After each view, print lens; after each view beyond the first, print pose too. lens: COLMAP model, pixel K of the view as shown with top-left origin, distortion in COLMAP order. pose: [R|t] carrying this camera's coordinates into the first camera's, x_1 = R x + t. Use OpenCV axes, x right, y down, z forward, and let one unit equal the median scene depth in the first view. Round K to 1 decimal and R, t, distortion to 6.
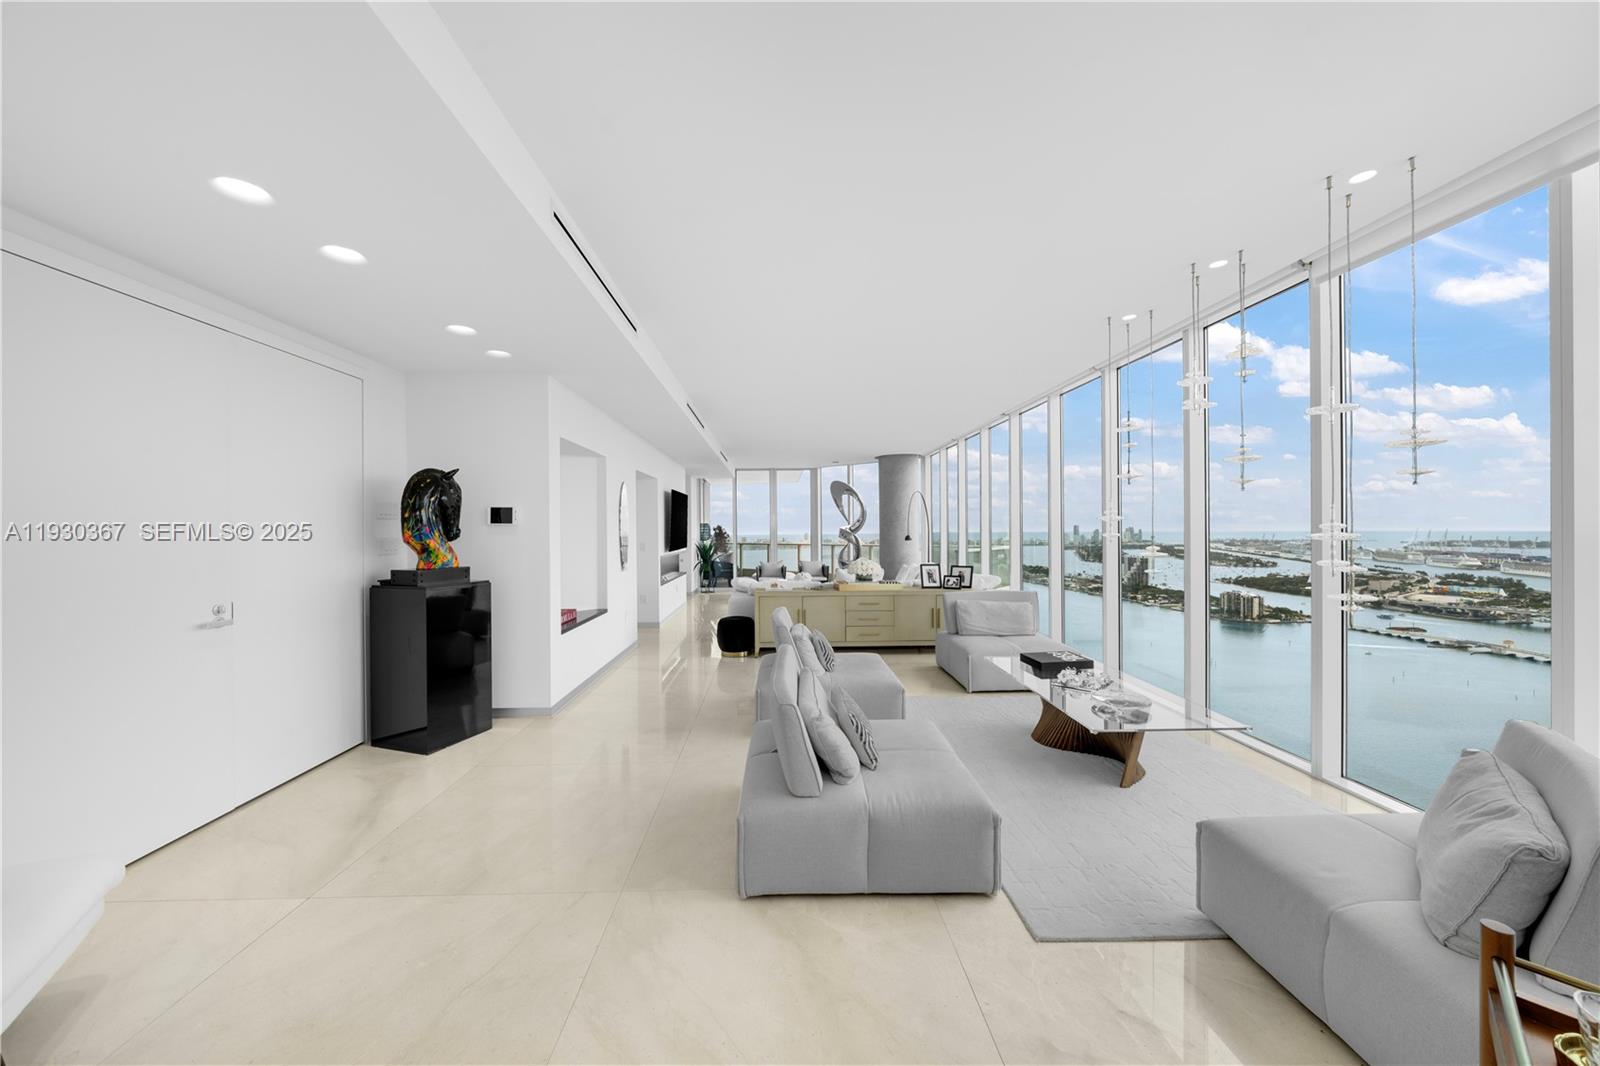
lens RADIAL K [[578.7, 0, 786.4], [0, 578.7, 532.0], [0, 0, 1]] dist [-0.000355, -0.000040]
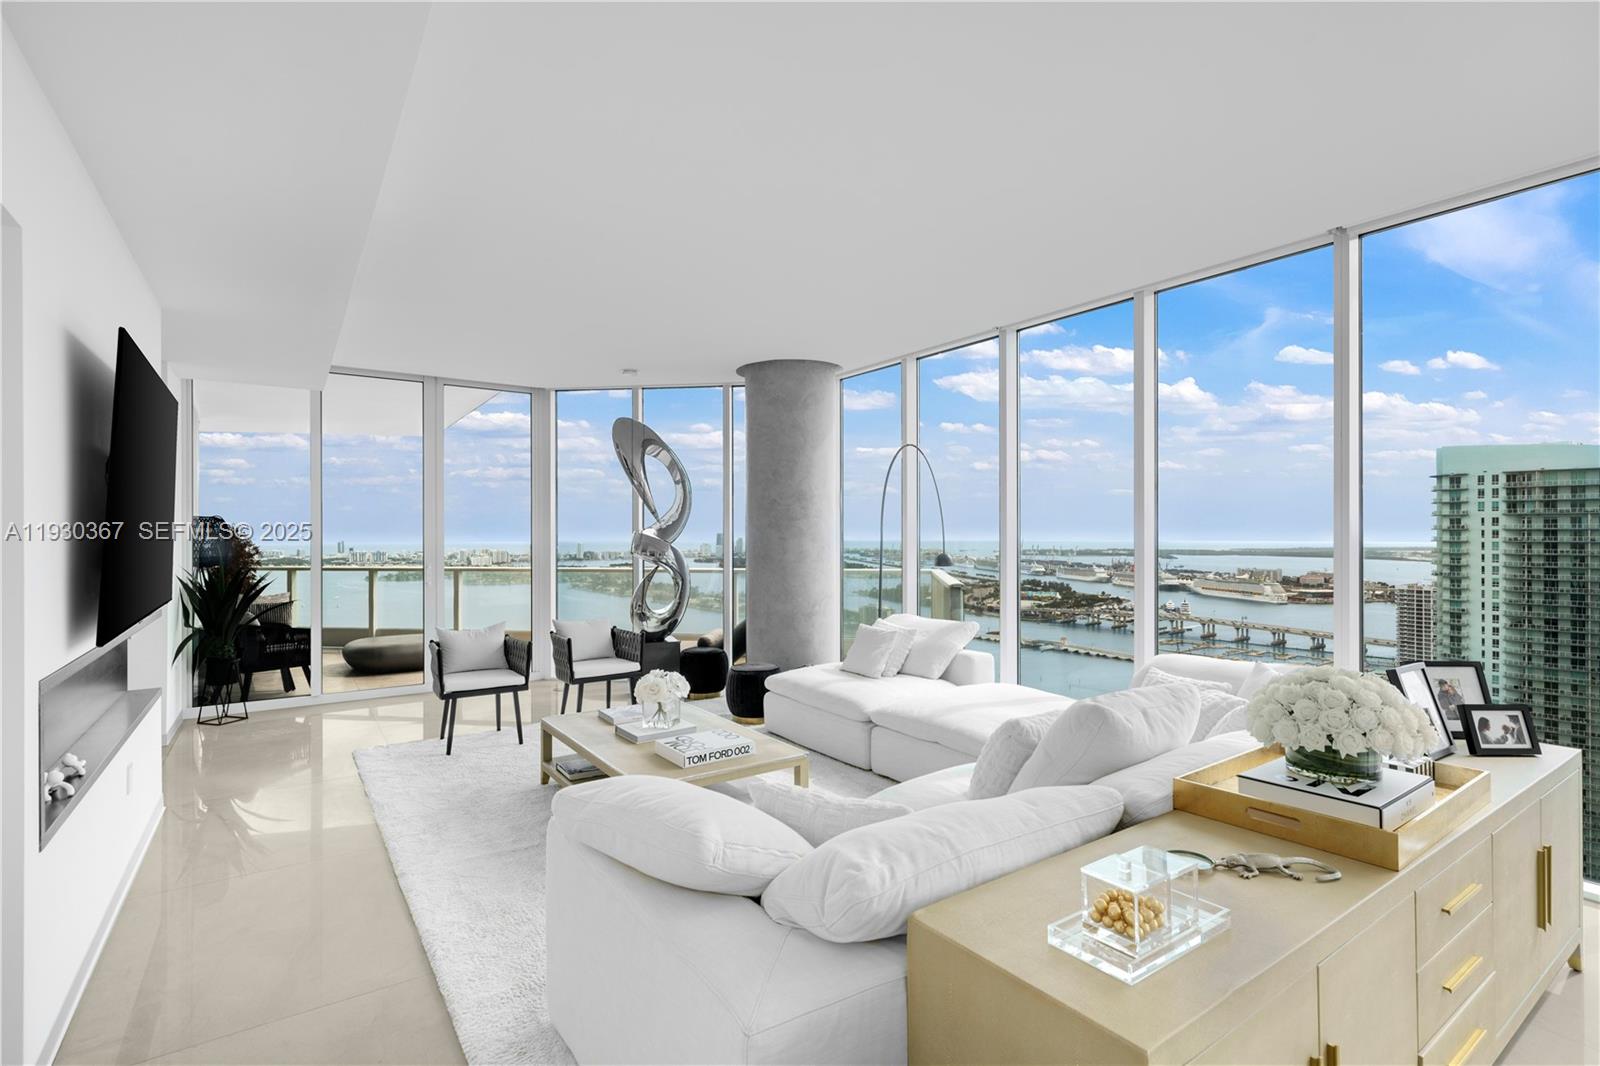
lens RADIAL K [[732.2, 0, 772.0], [0, 732.2, 523.2], [0, 0, 1]] dist [0.003531, 0.000590]
pose [[0.833749, 0.015077, 0.551938, -0.025431], [-0.001536, 0.999687, -0.024988, 0.000031], [-0.552142, 0.019986, 0.833510, 0.110992]]
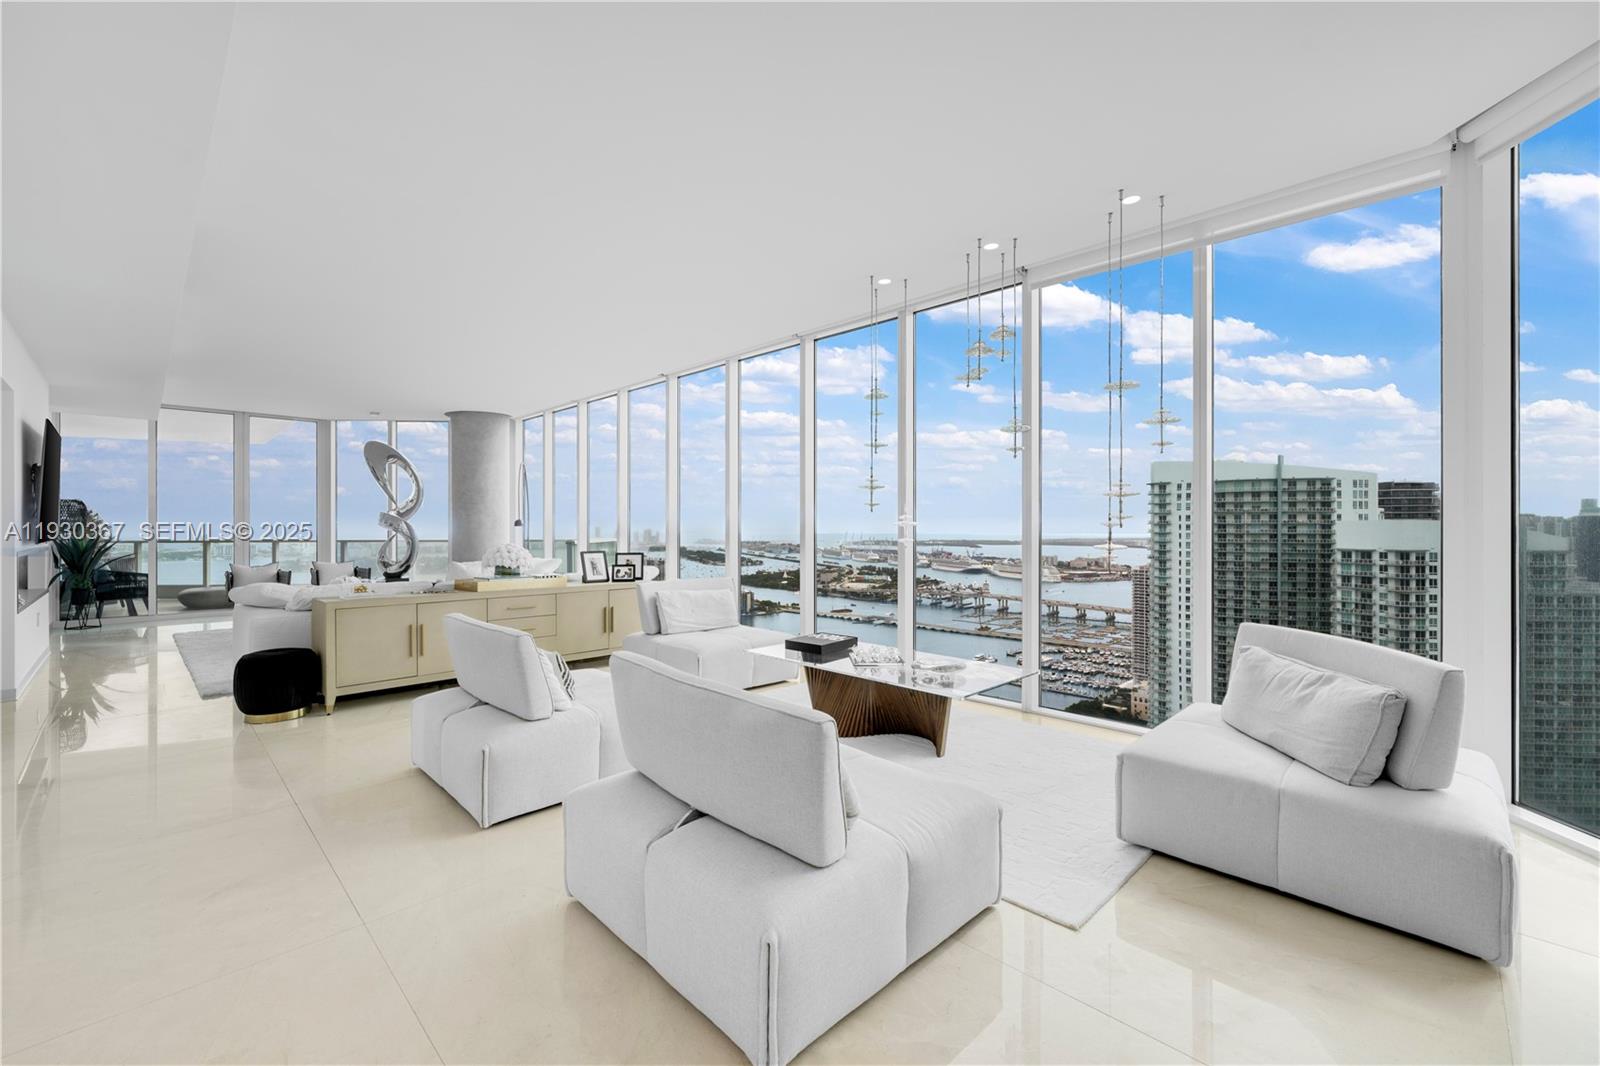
lens RADIAL K [[669.9, 0, 796.2], [0, 669.9, 526.4], [0, 0, 1]] dist [-0.000269, 0.000056]
pose [[0.715423, 0.010239, 0.698617, -0.023225], [-0.000287, 0.999897, -0.014361, 0.004624], [-0.698692, 0.010074, 0.715352, 0.022894]]
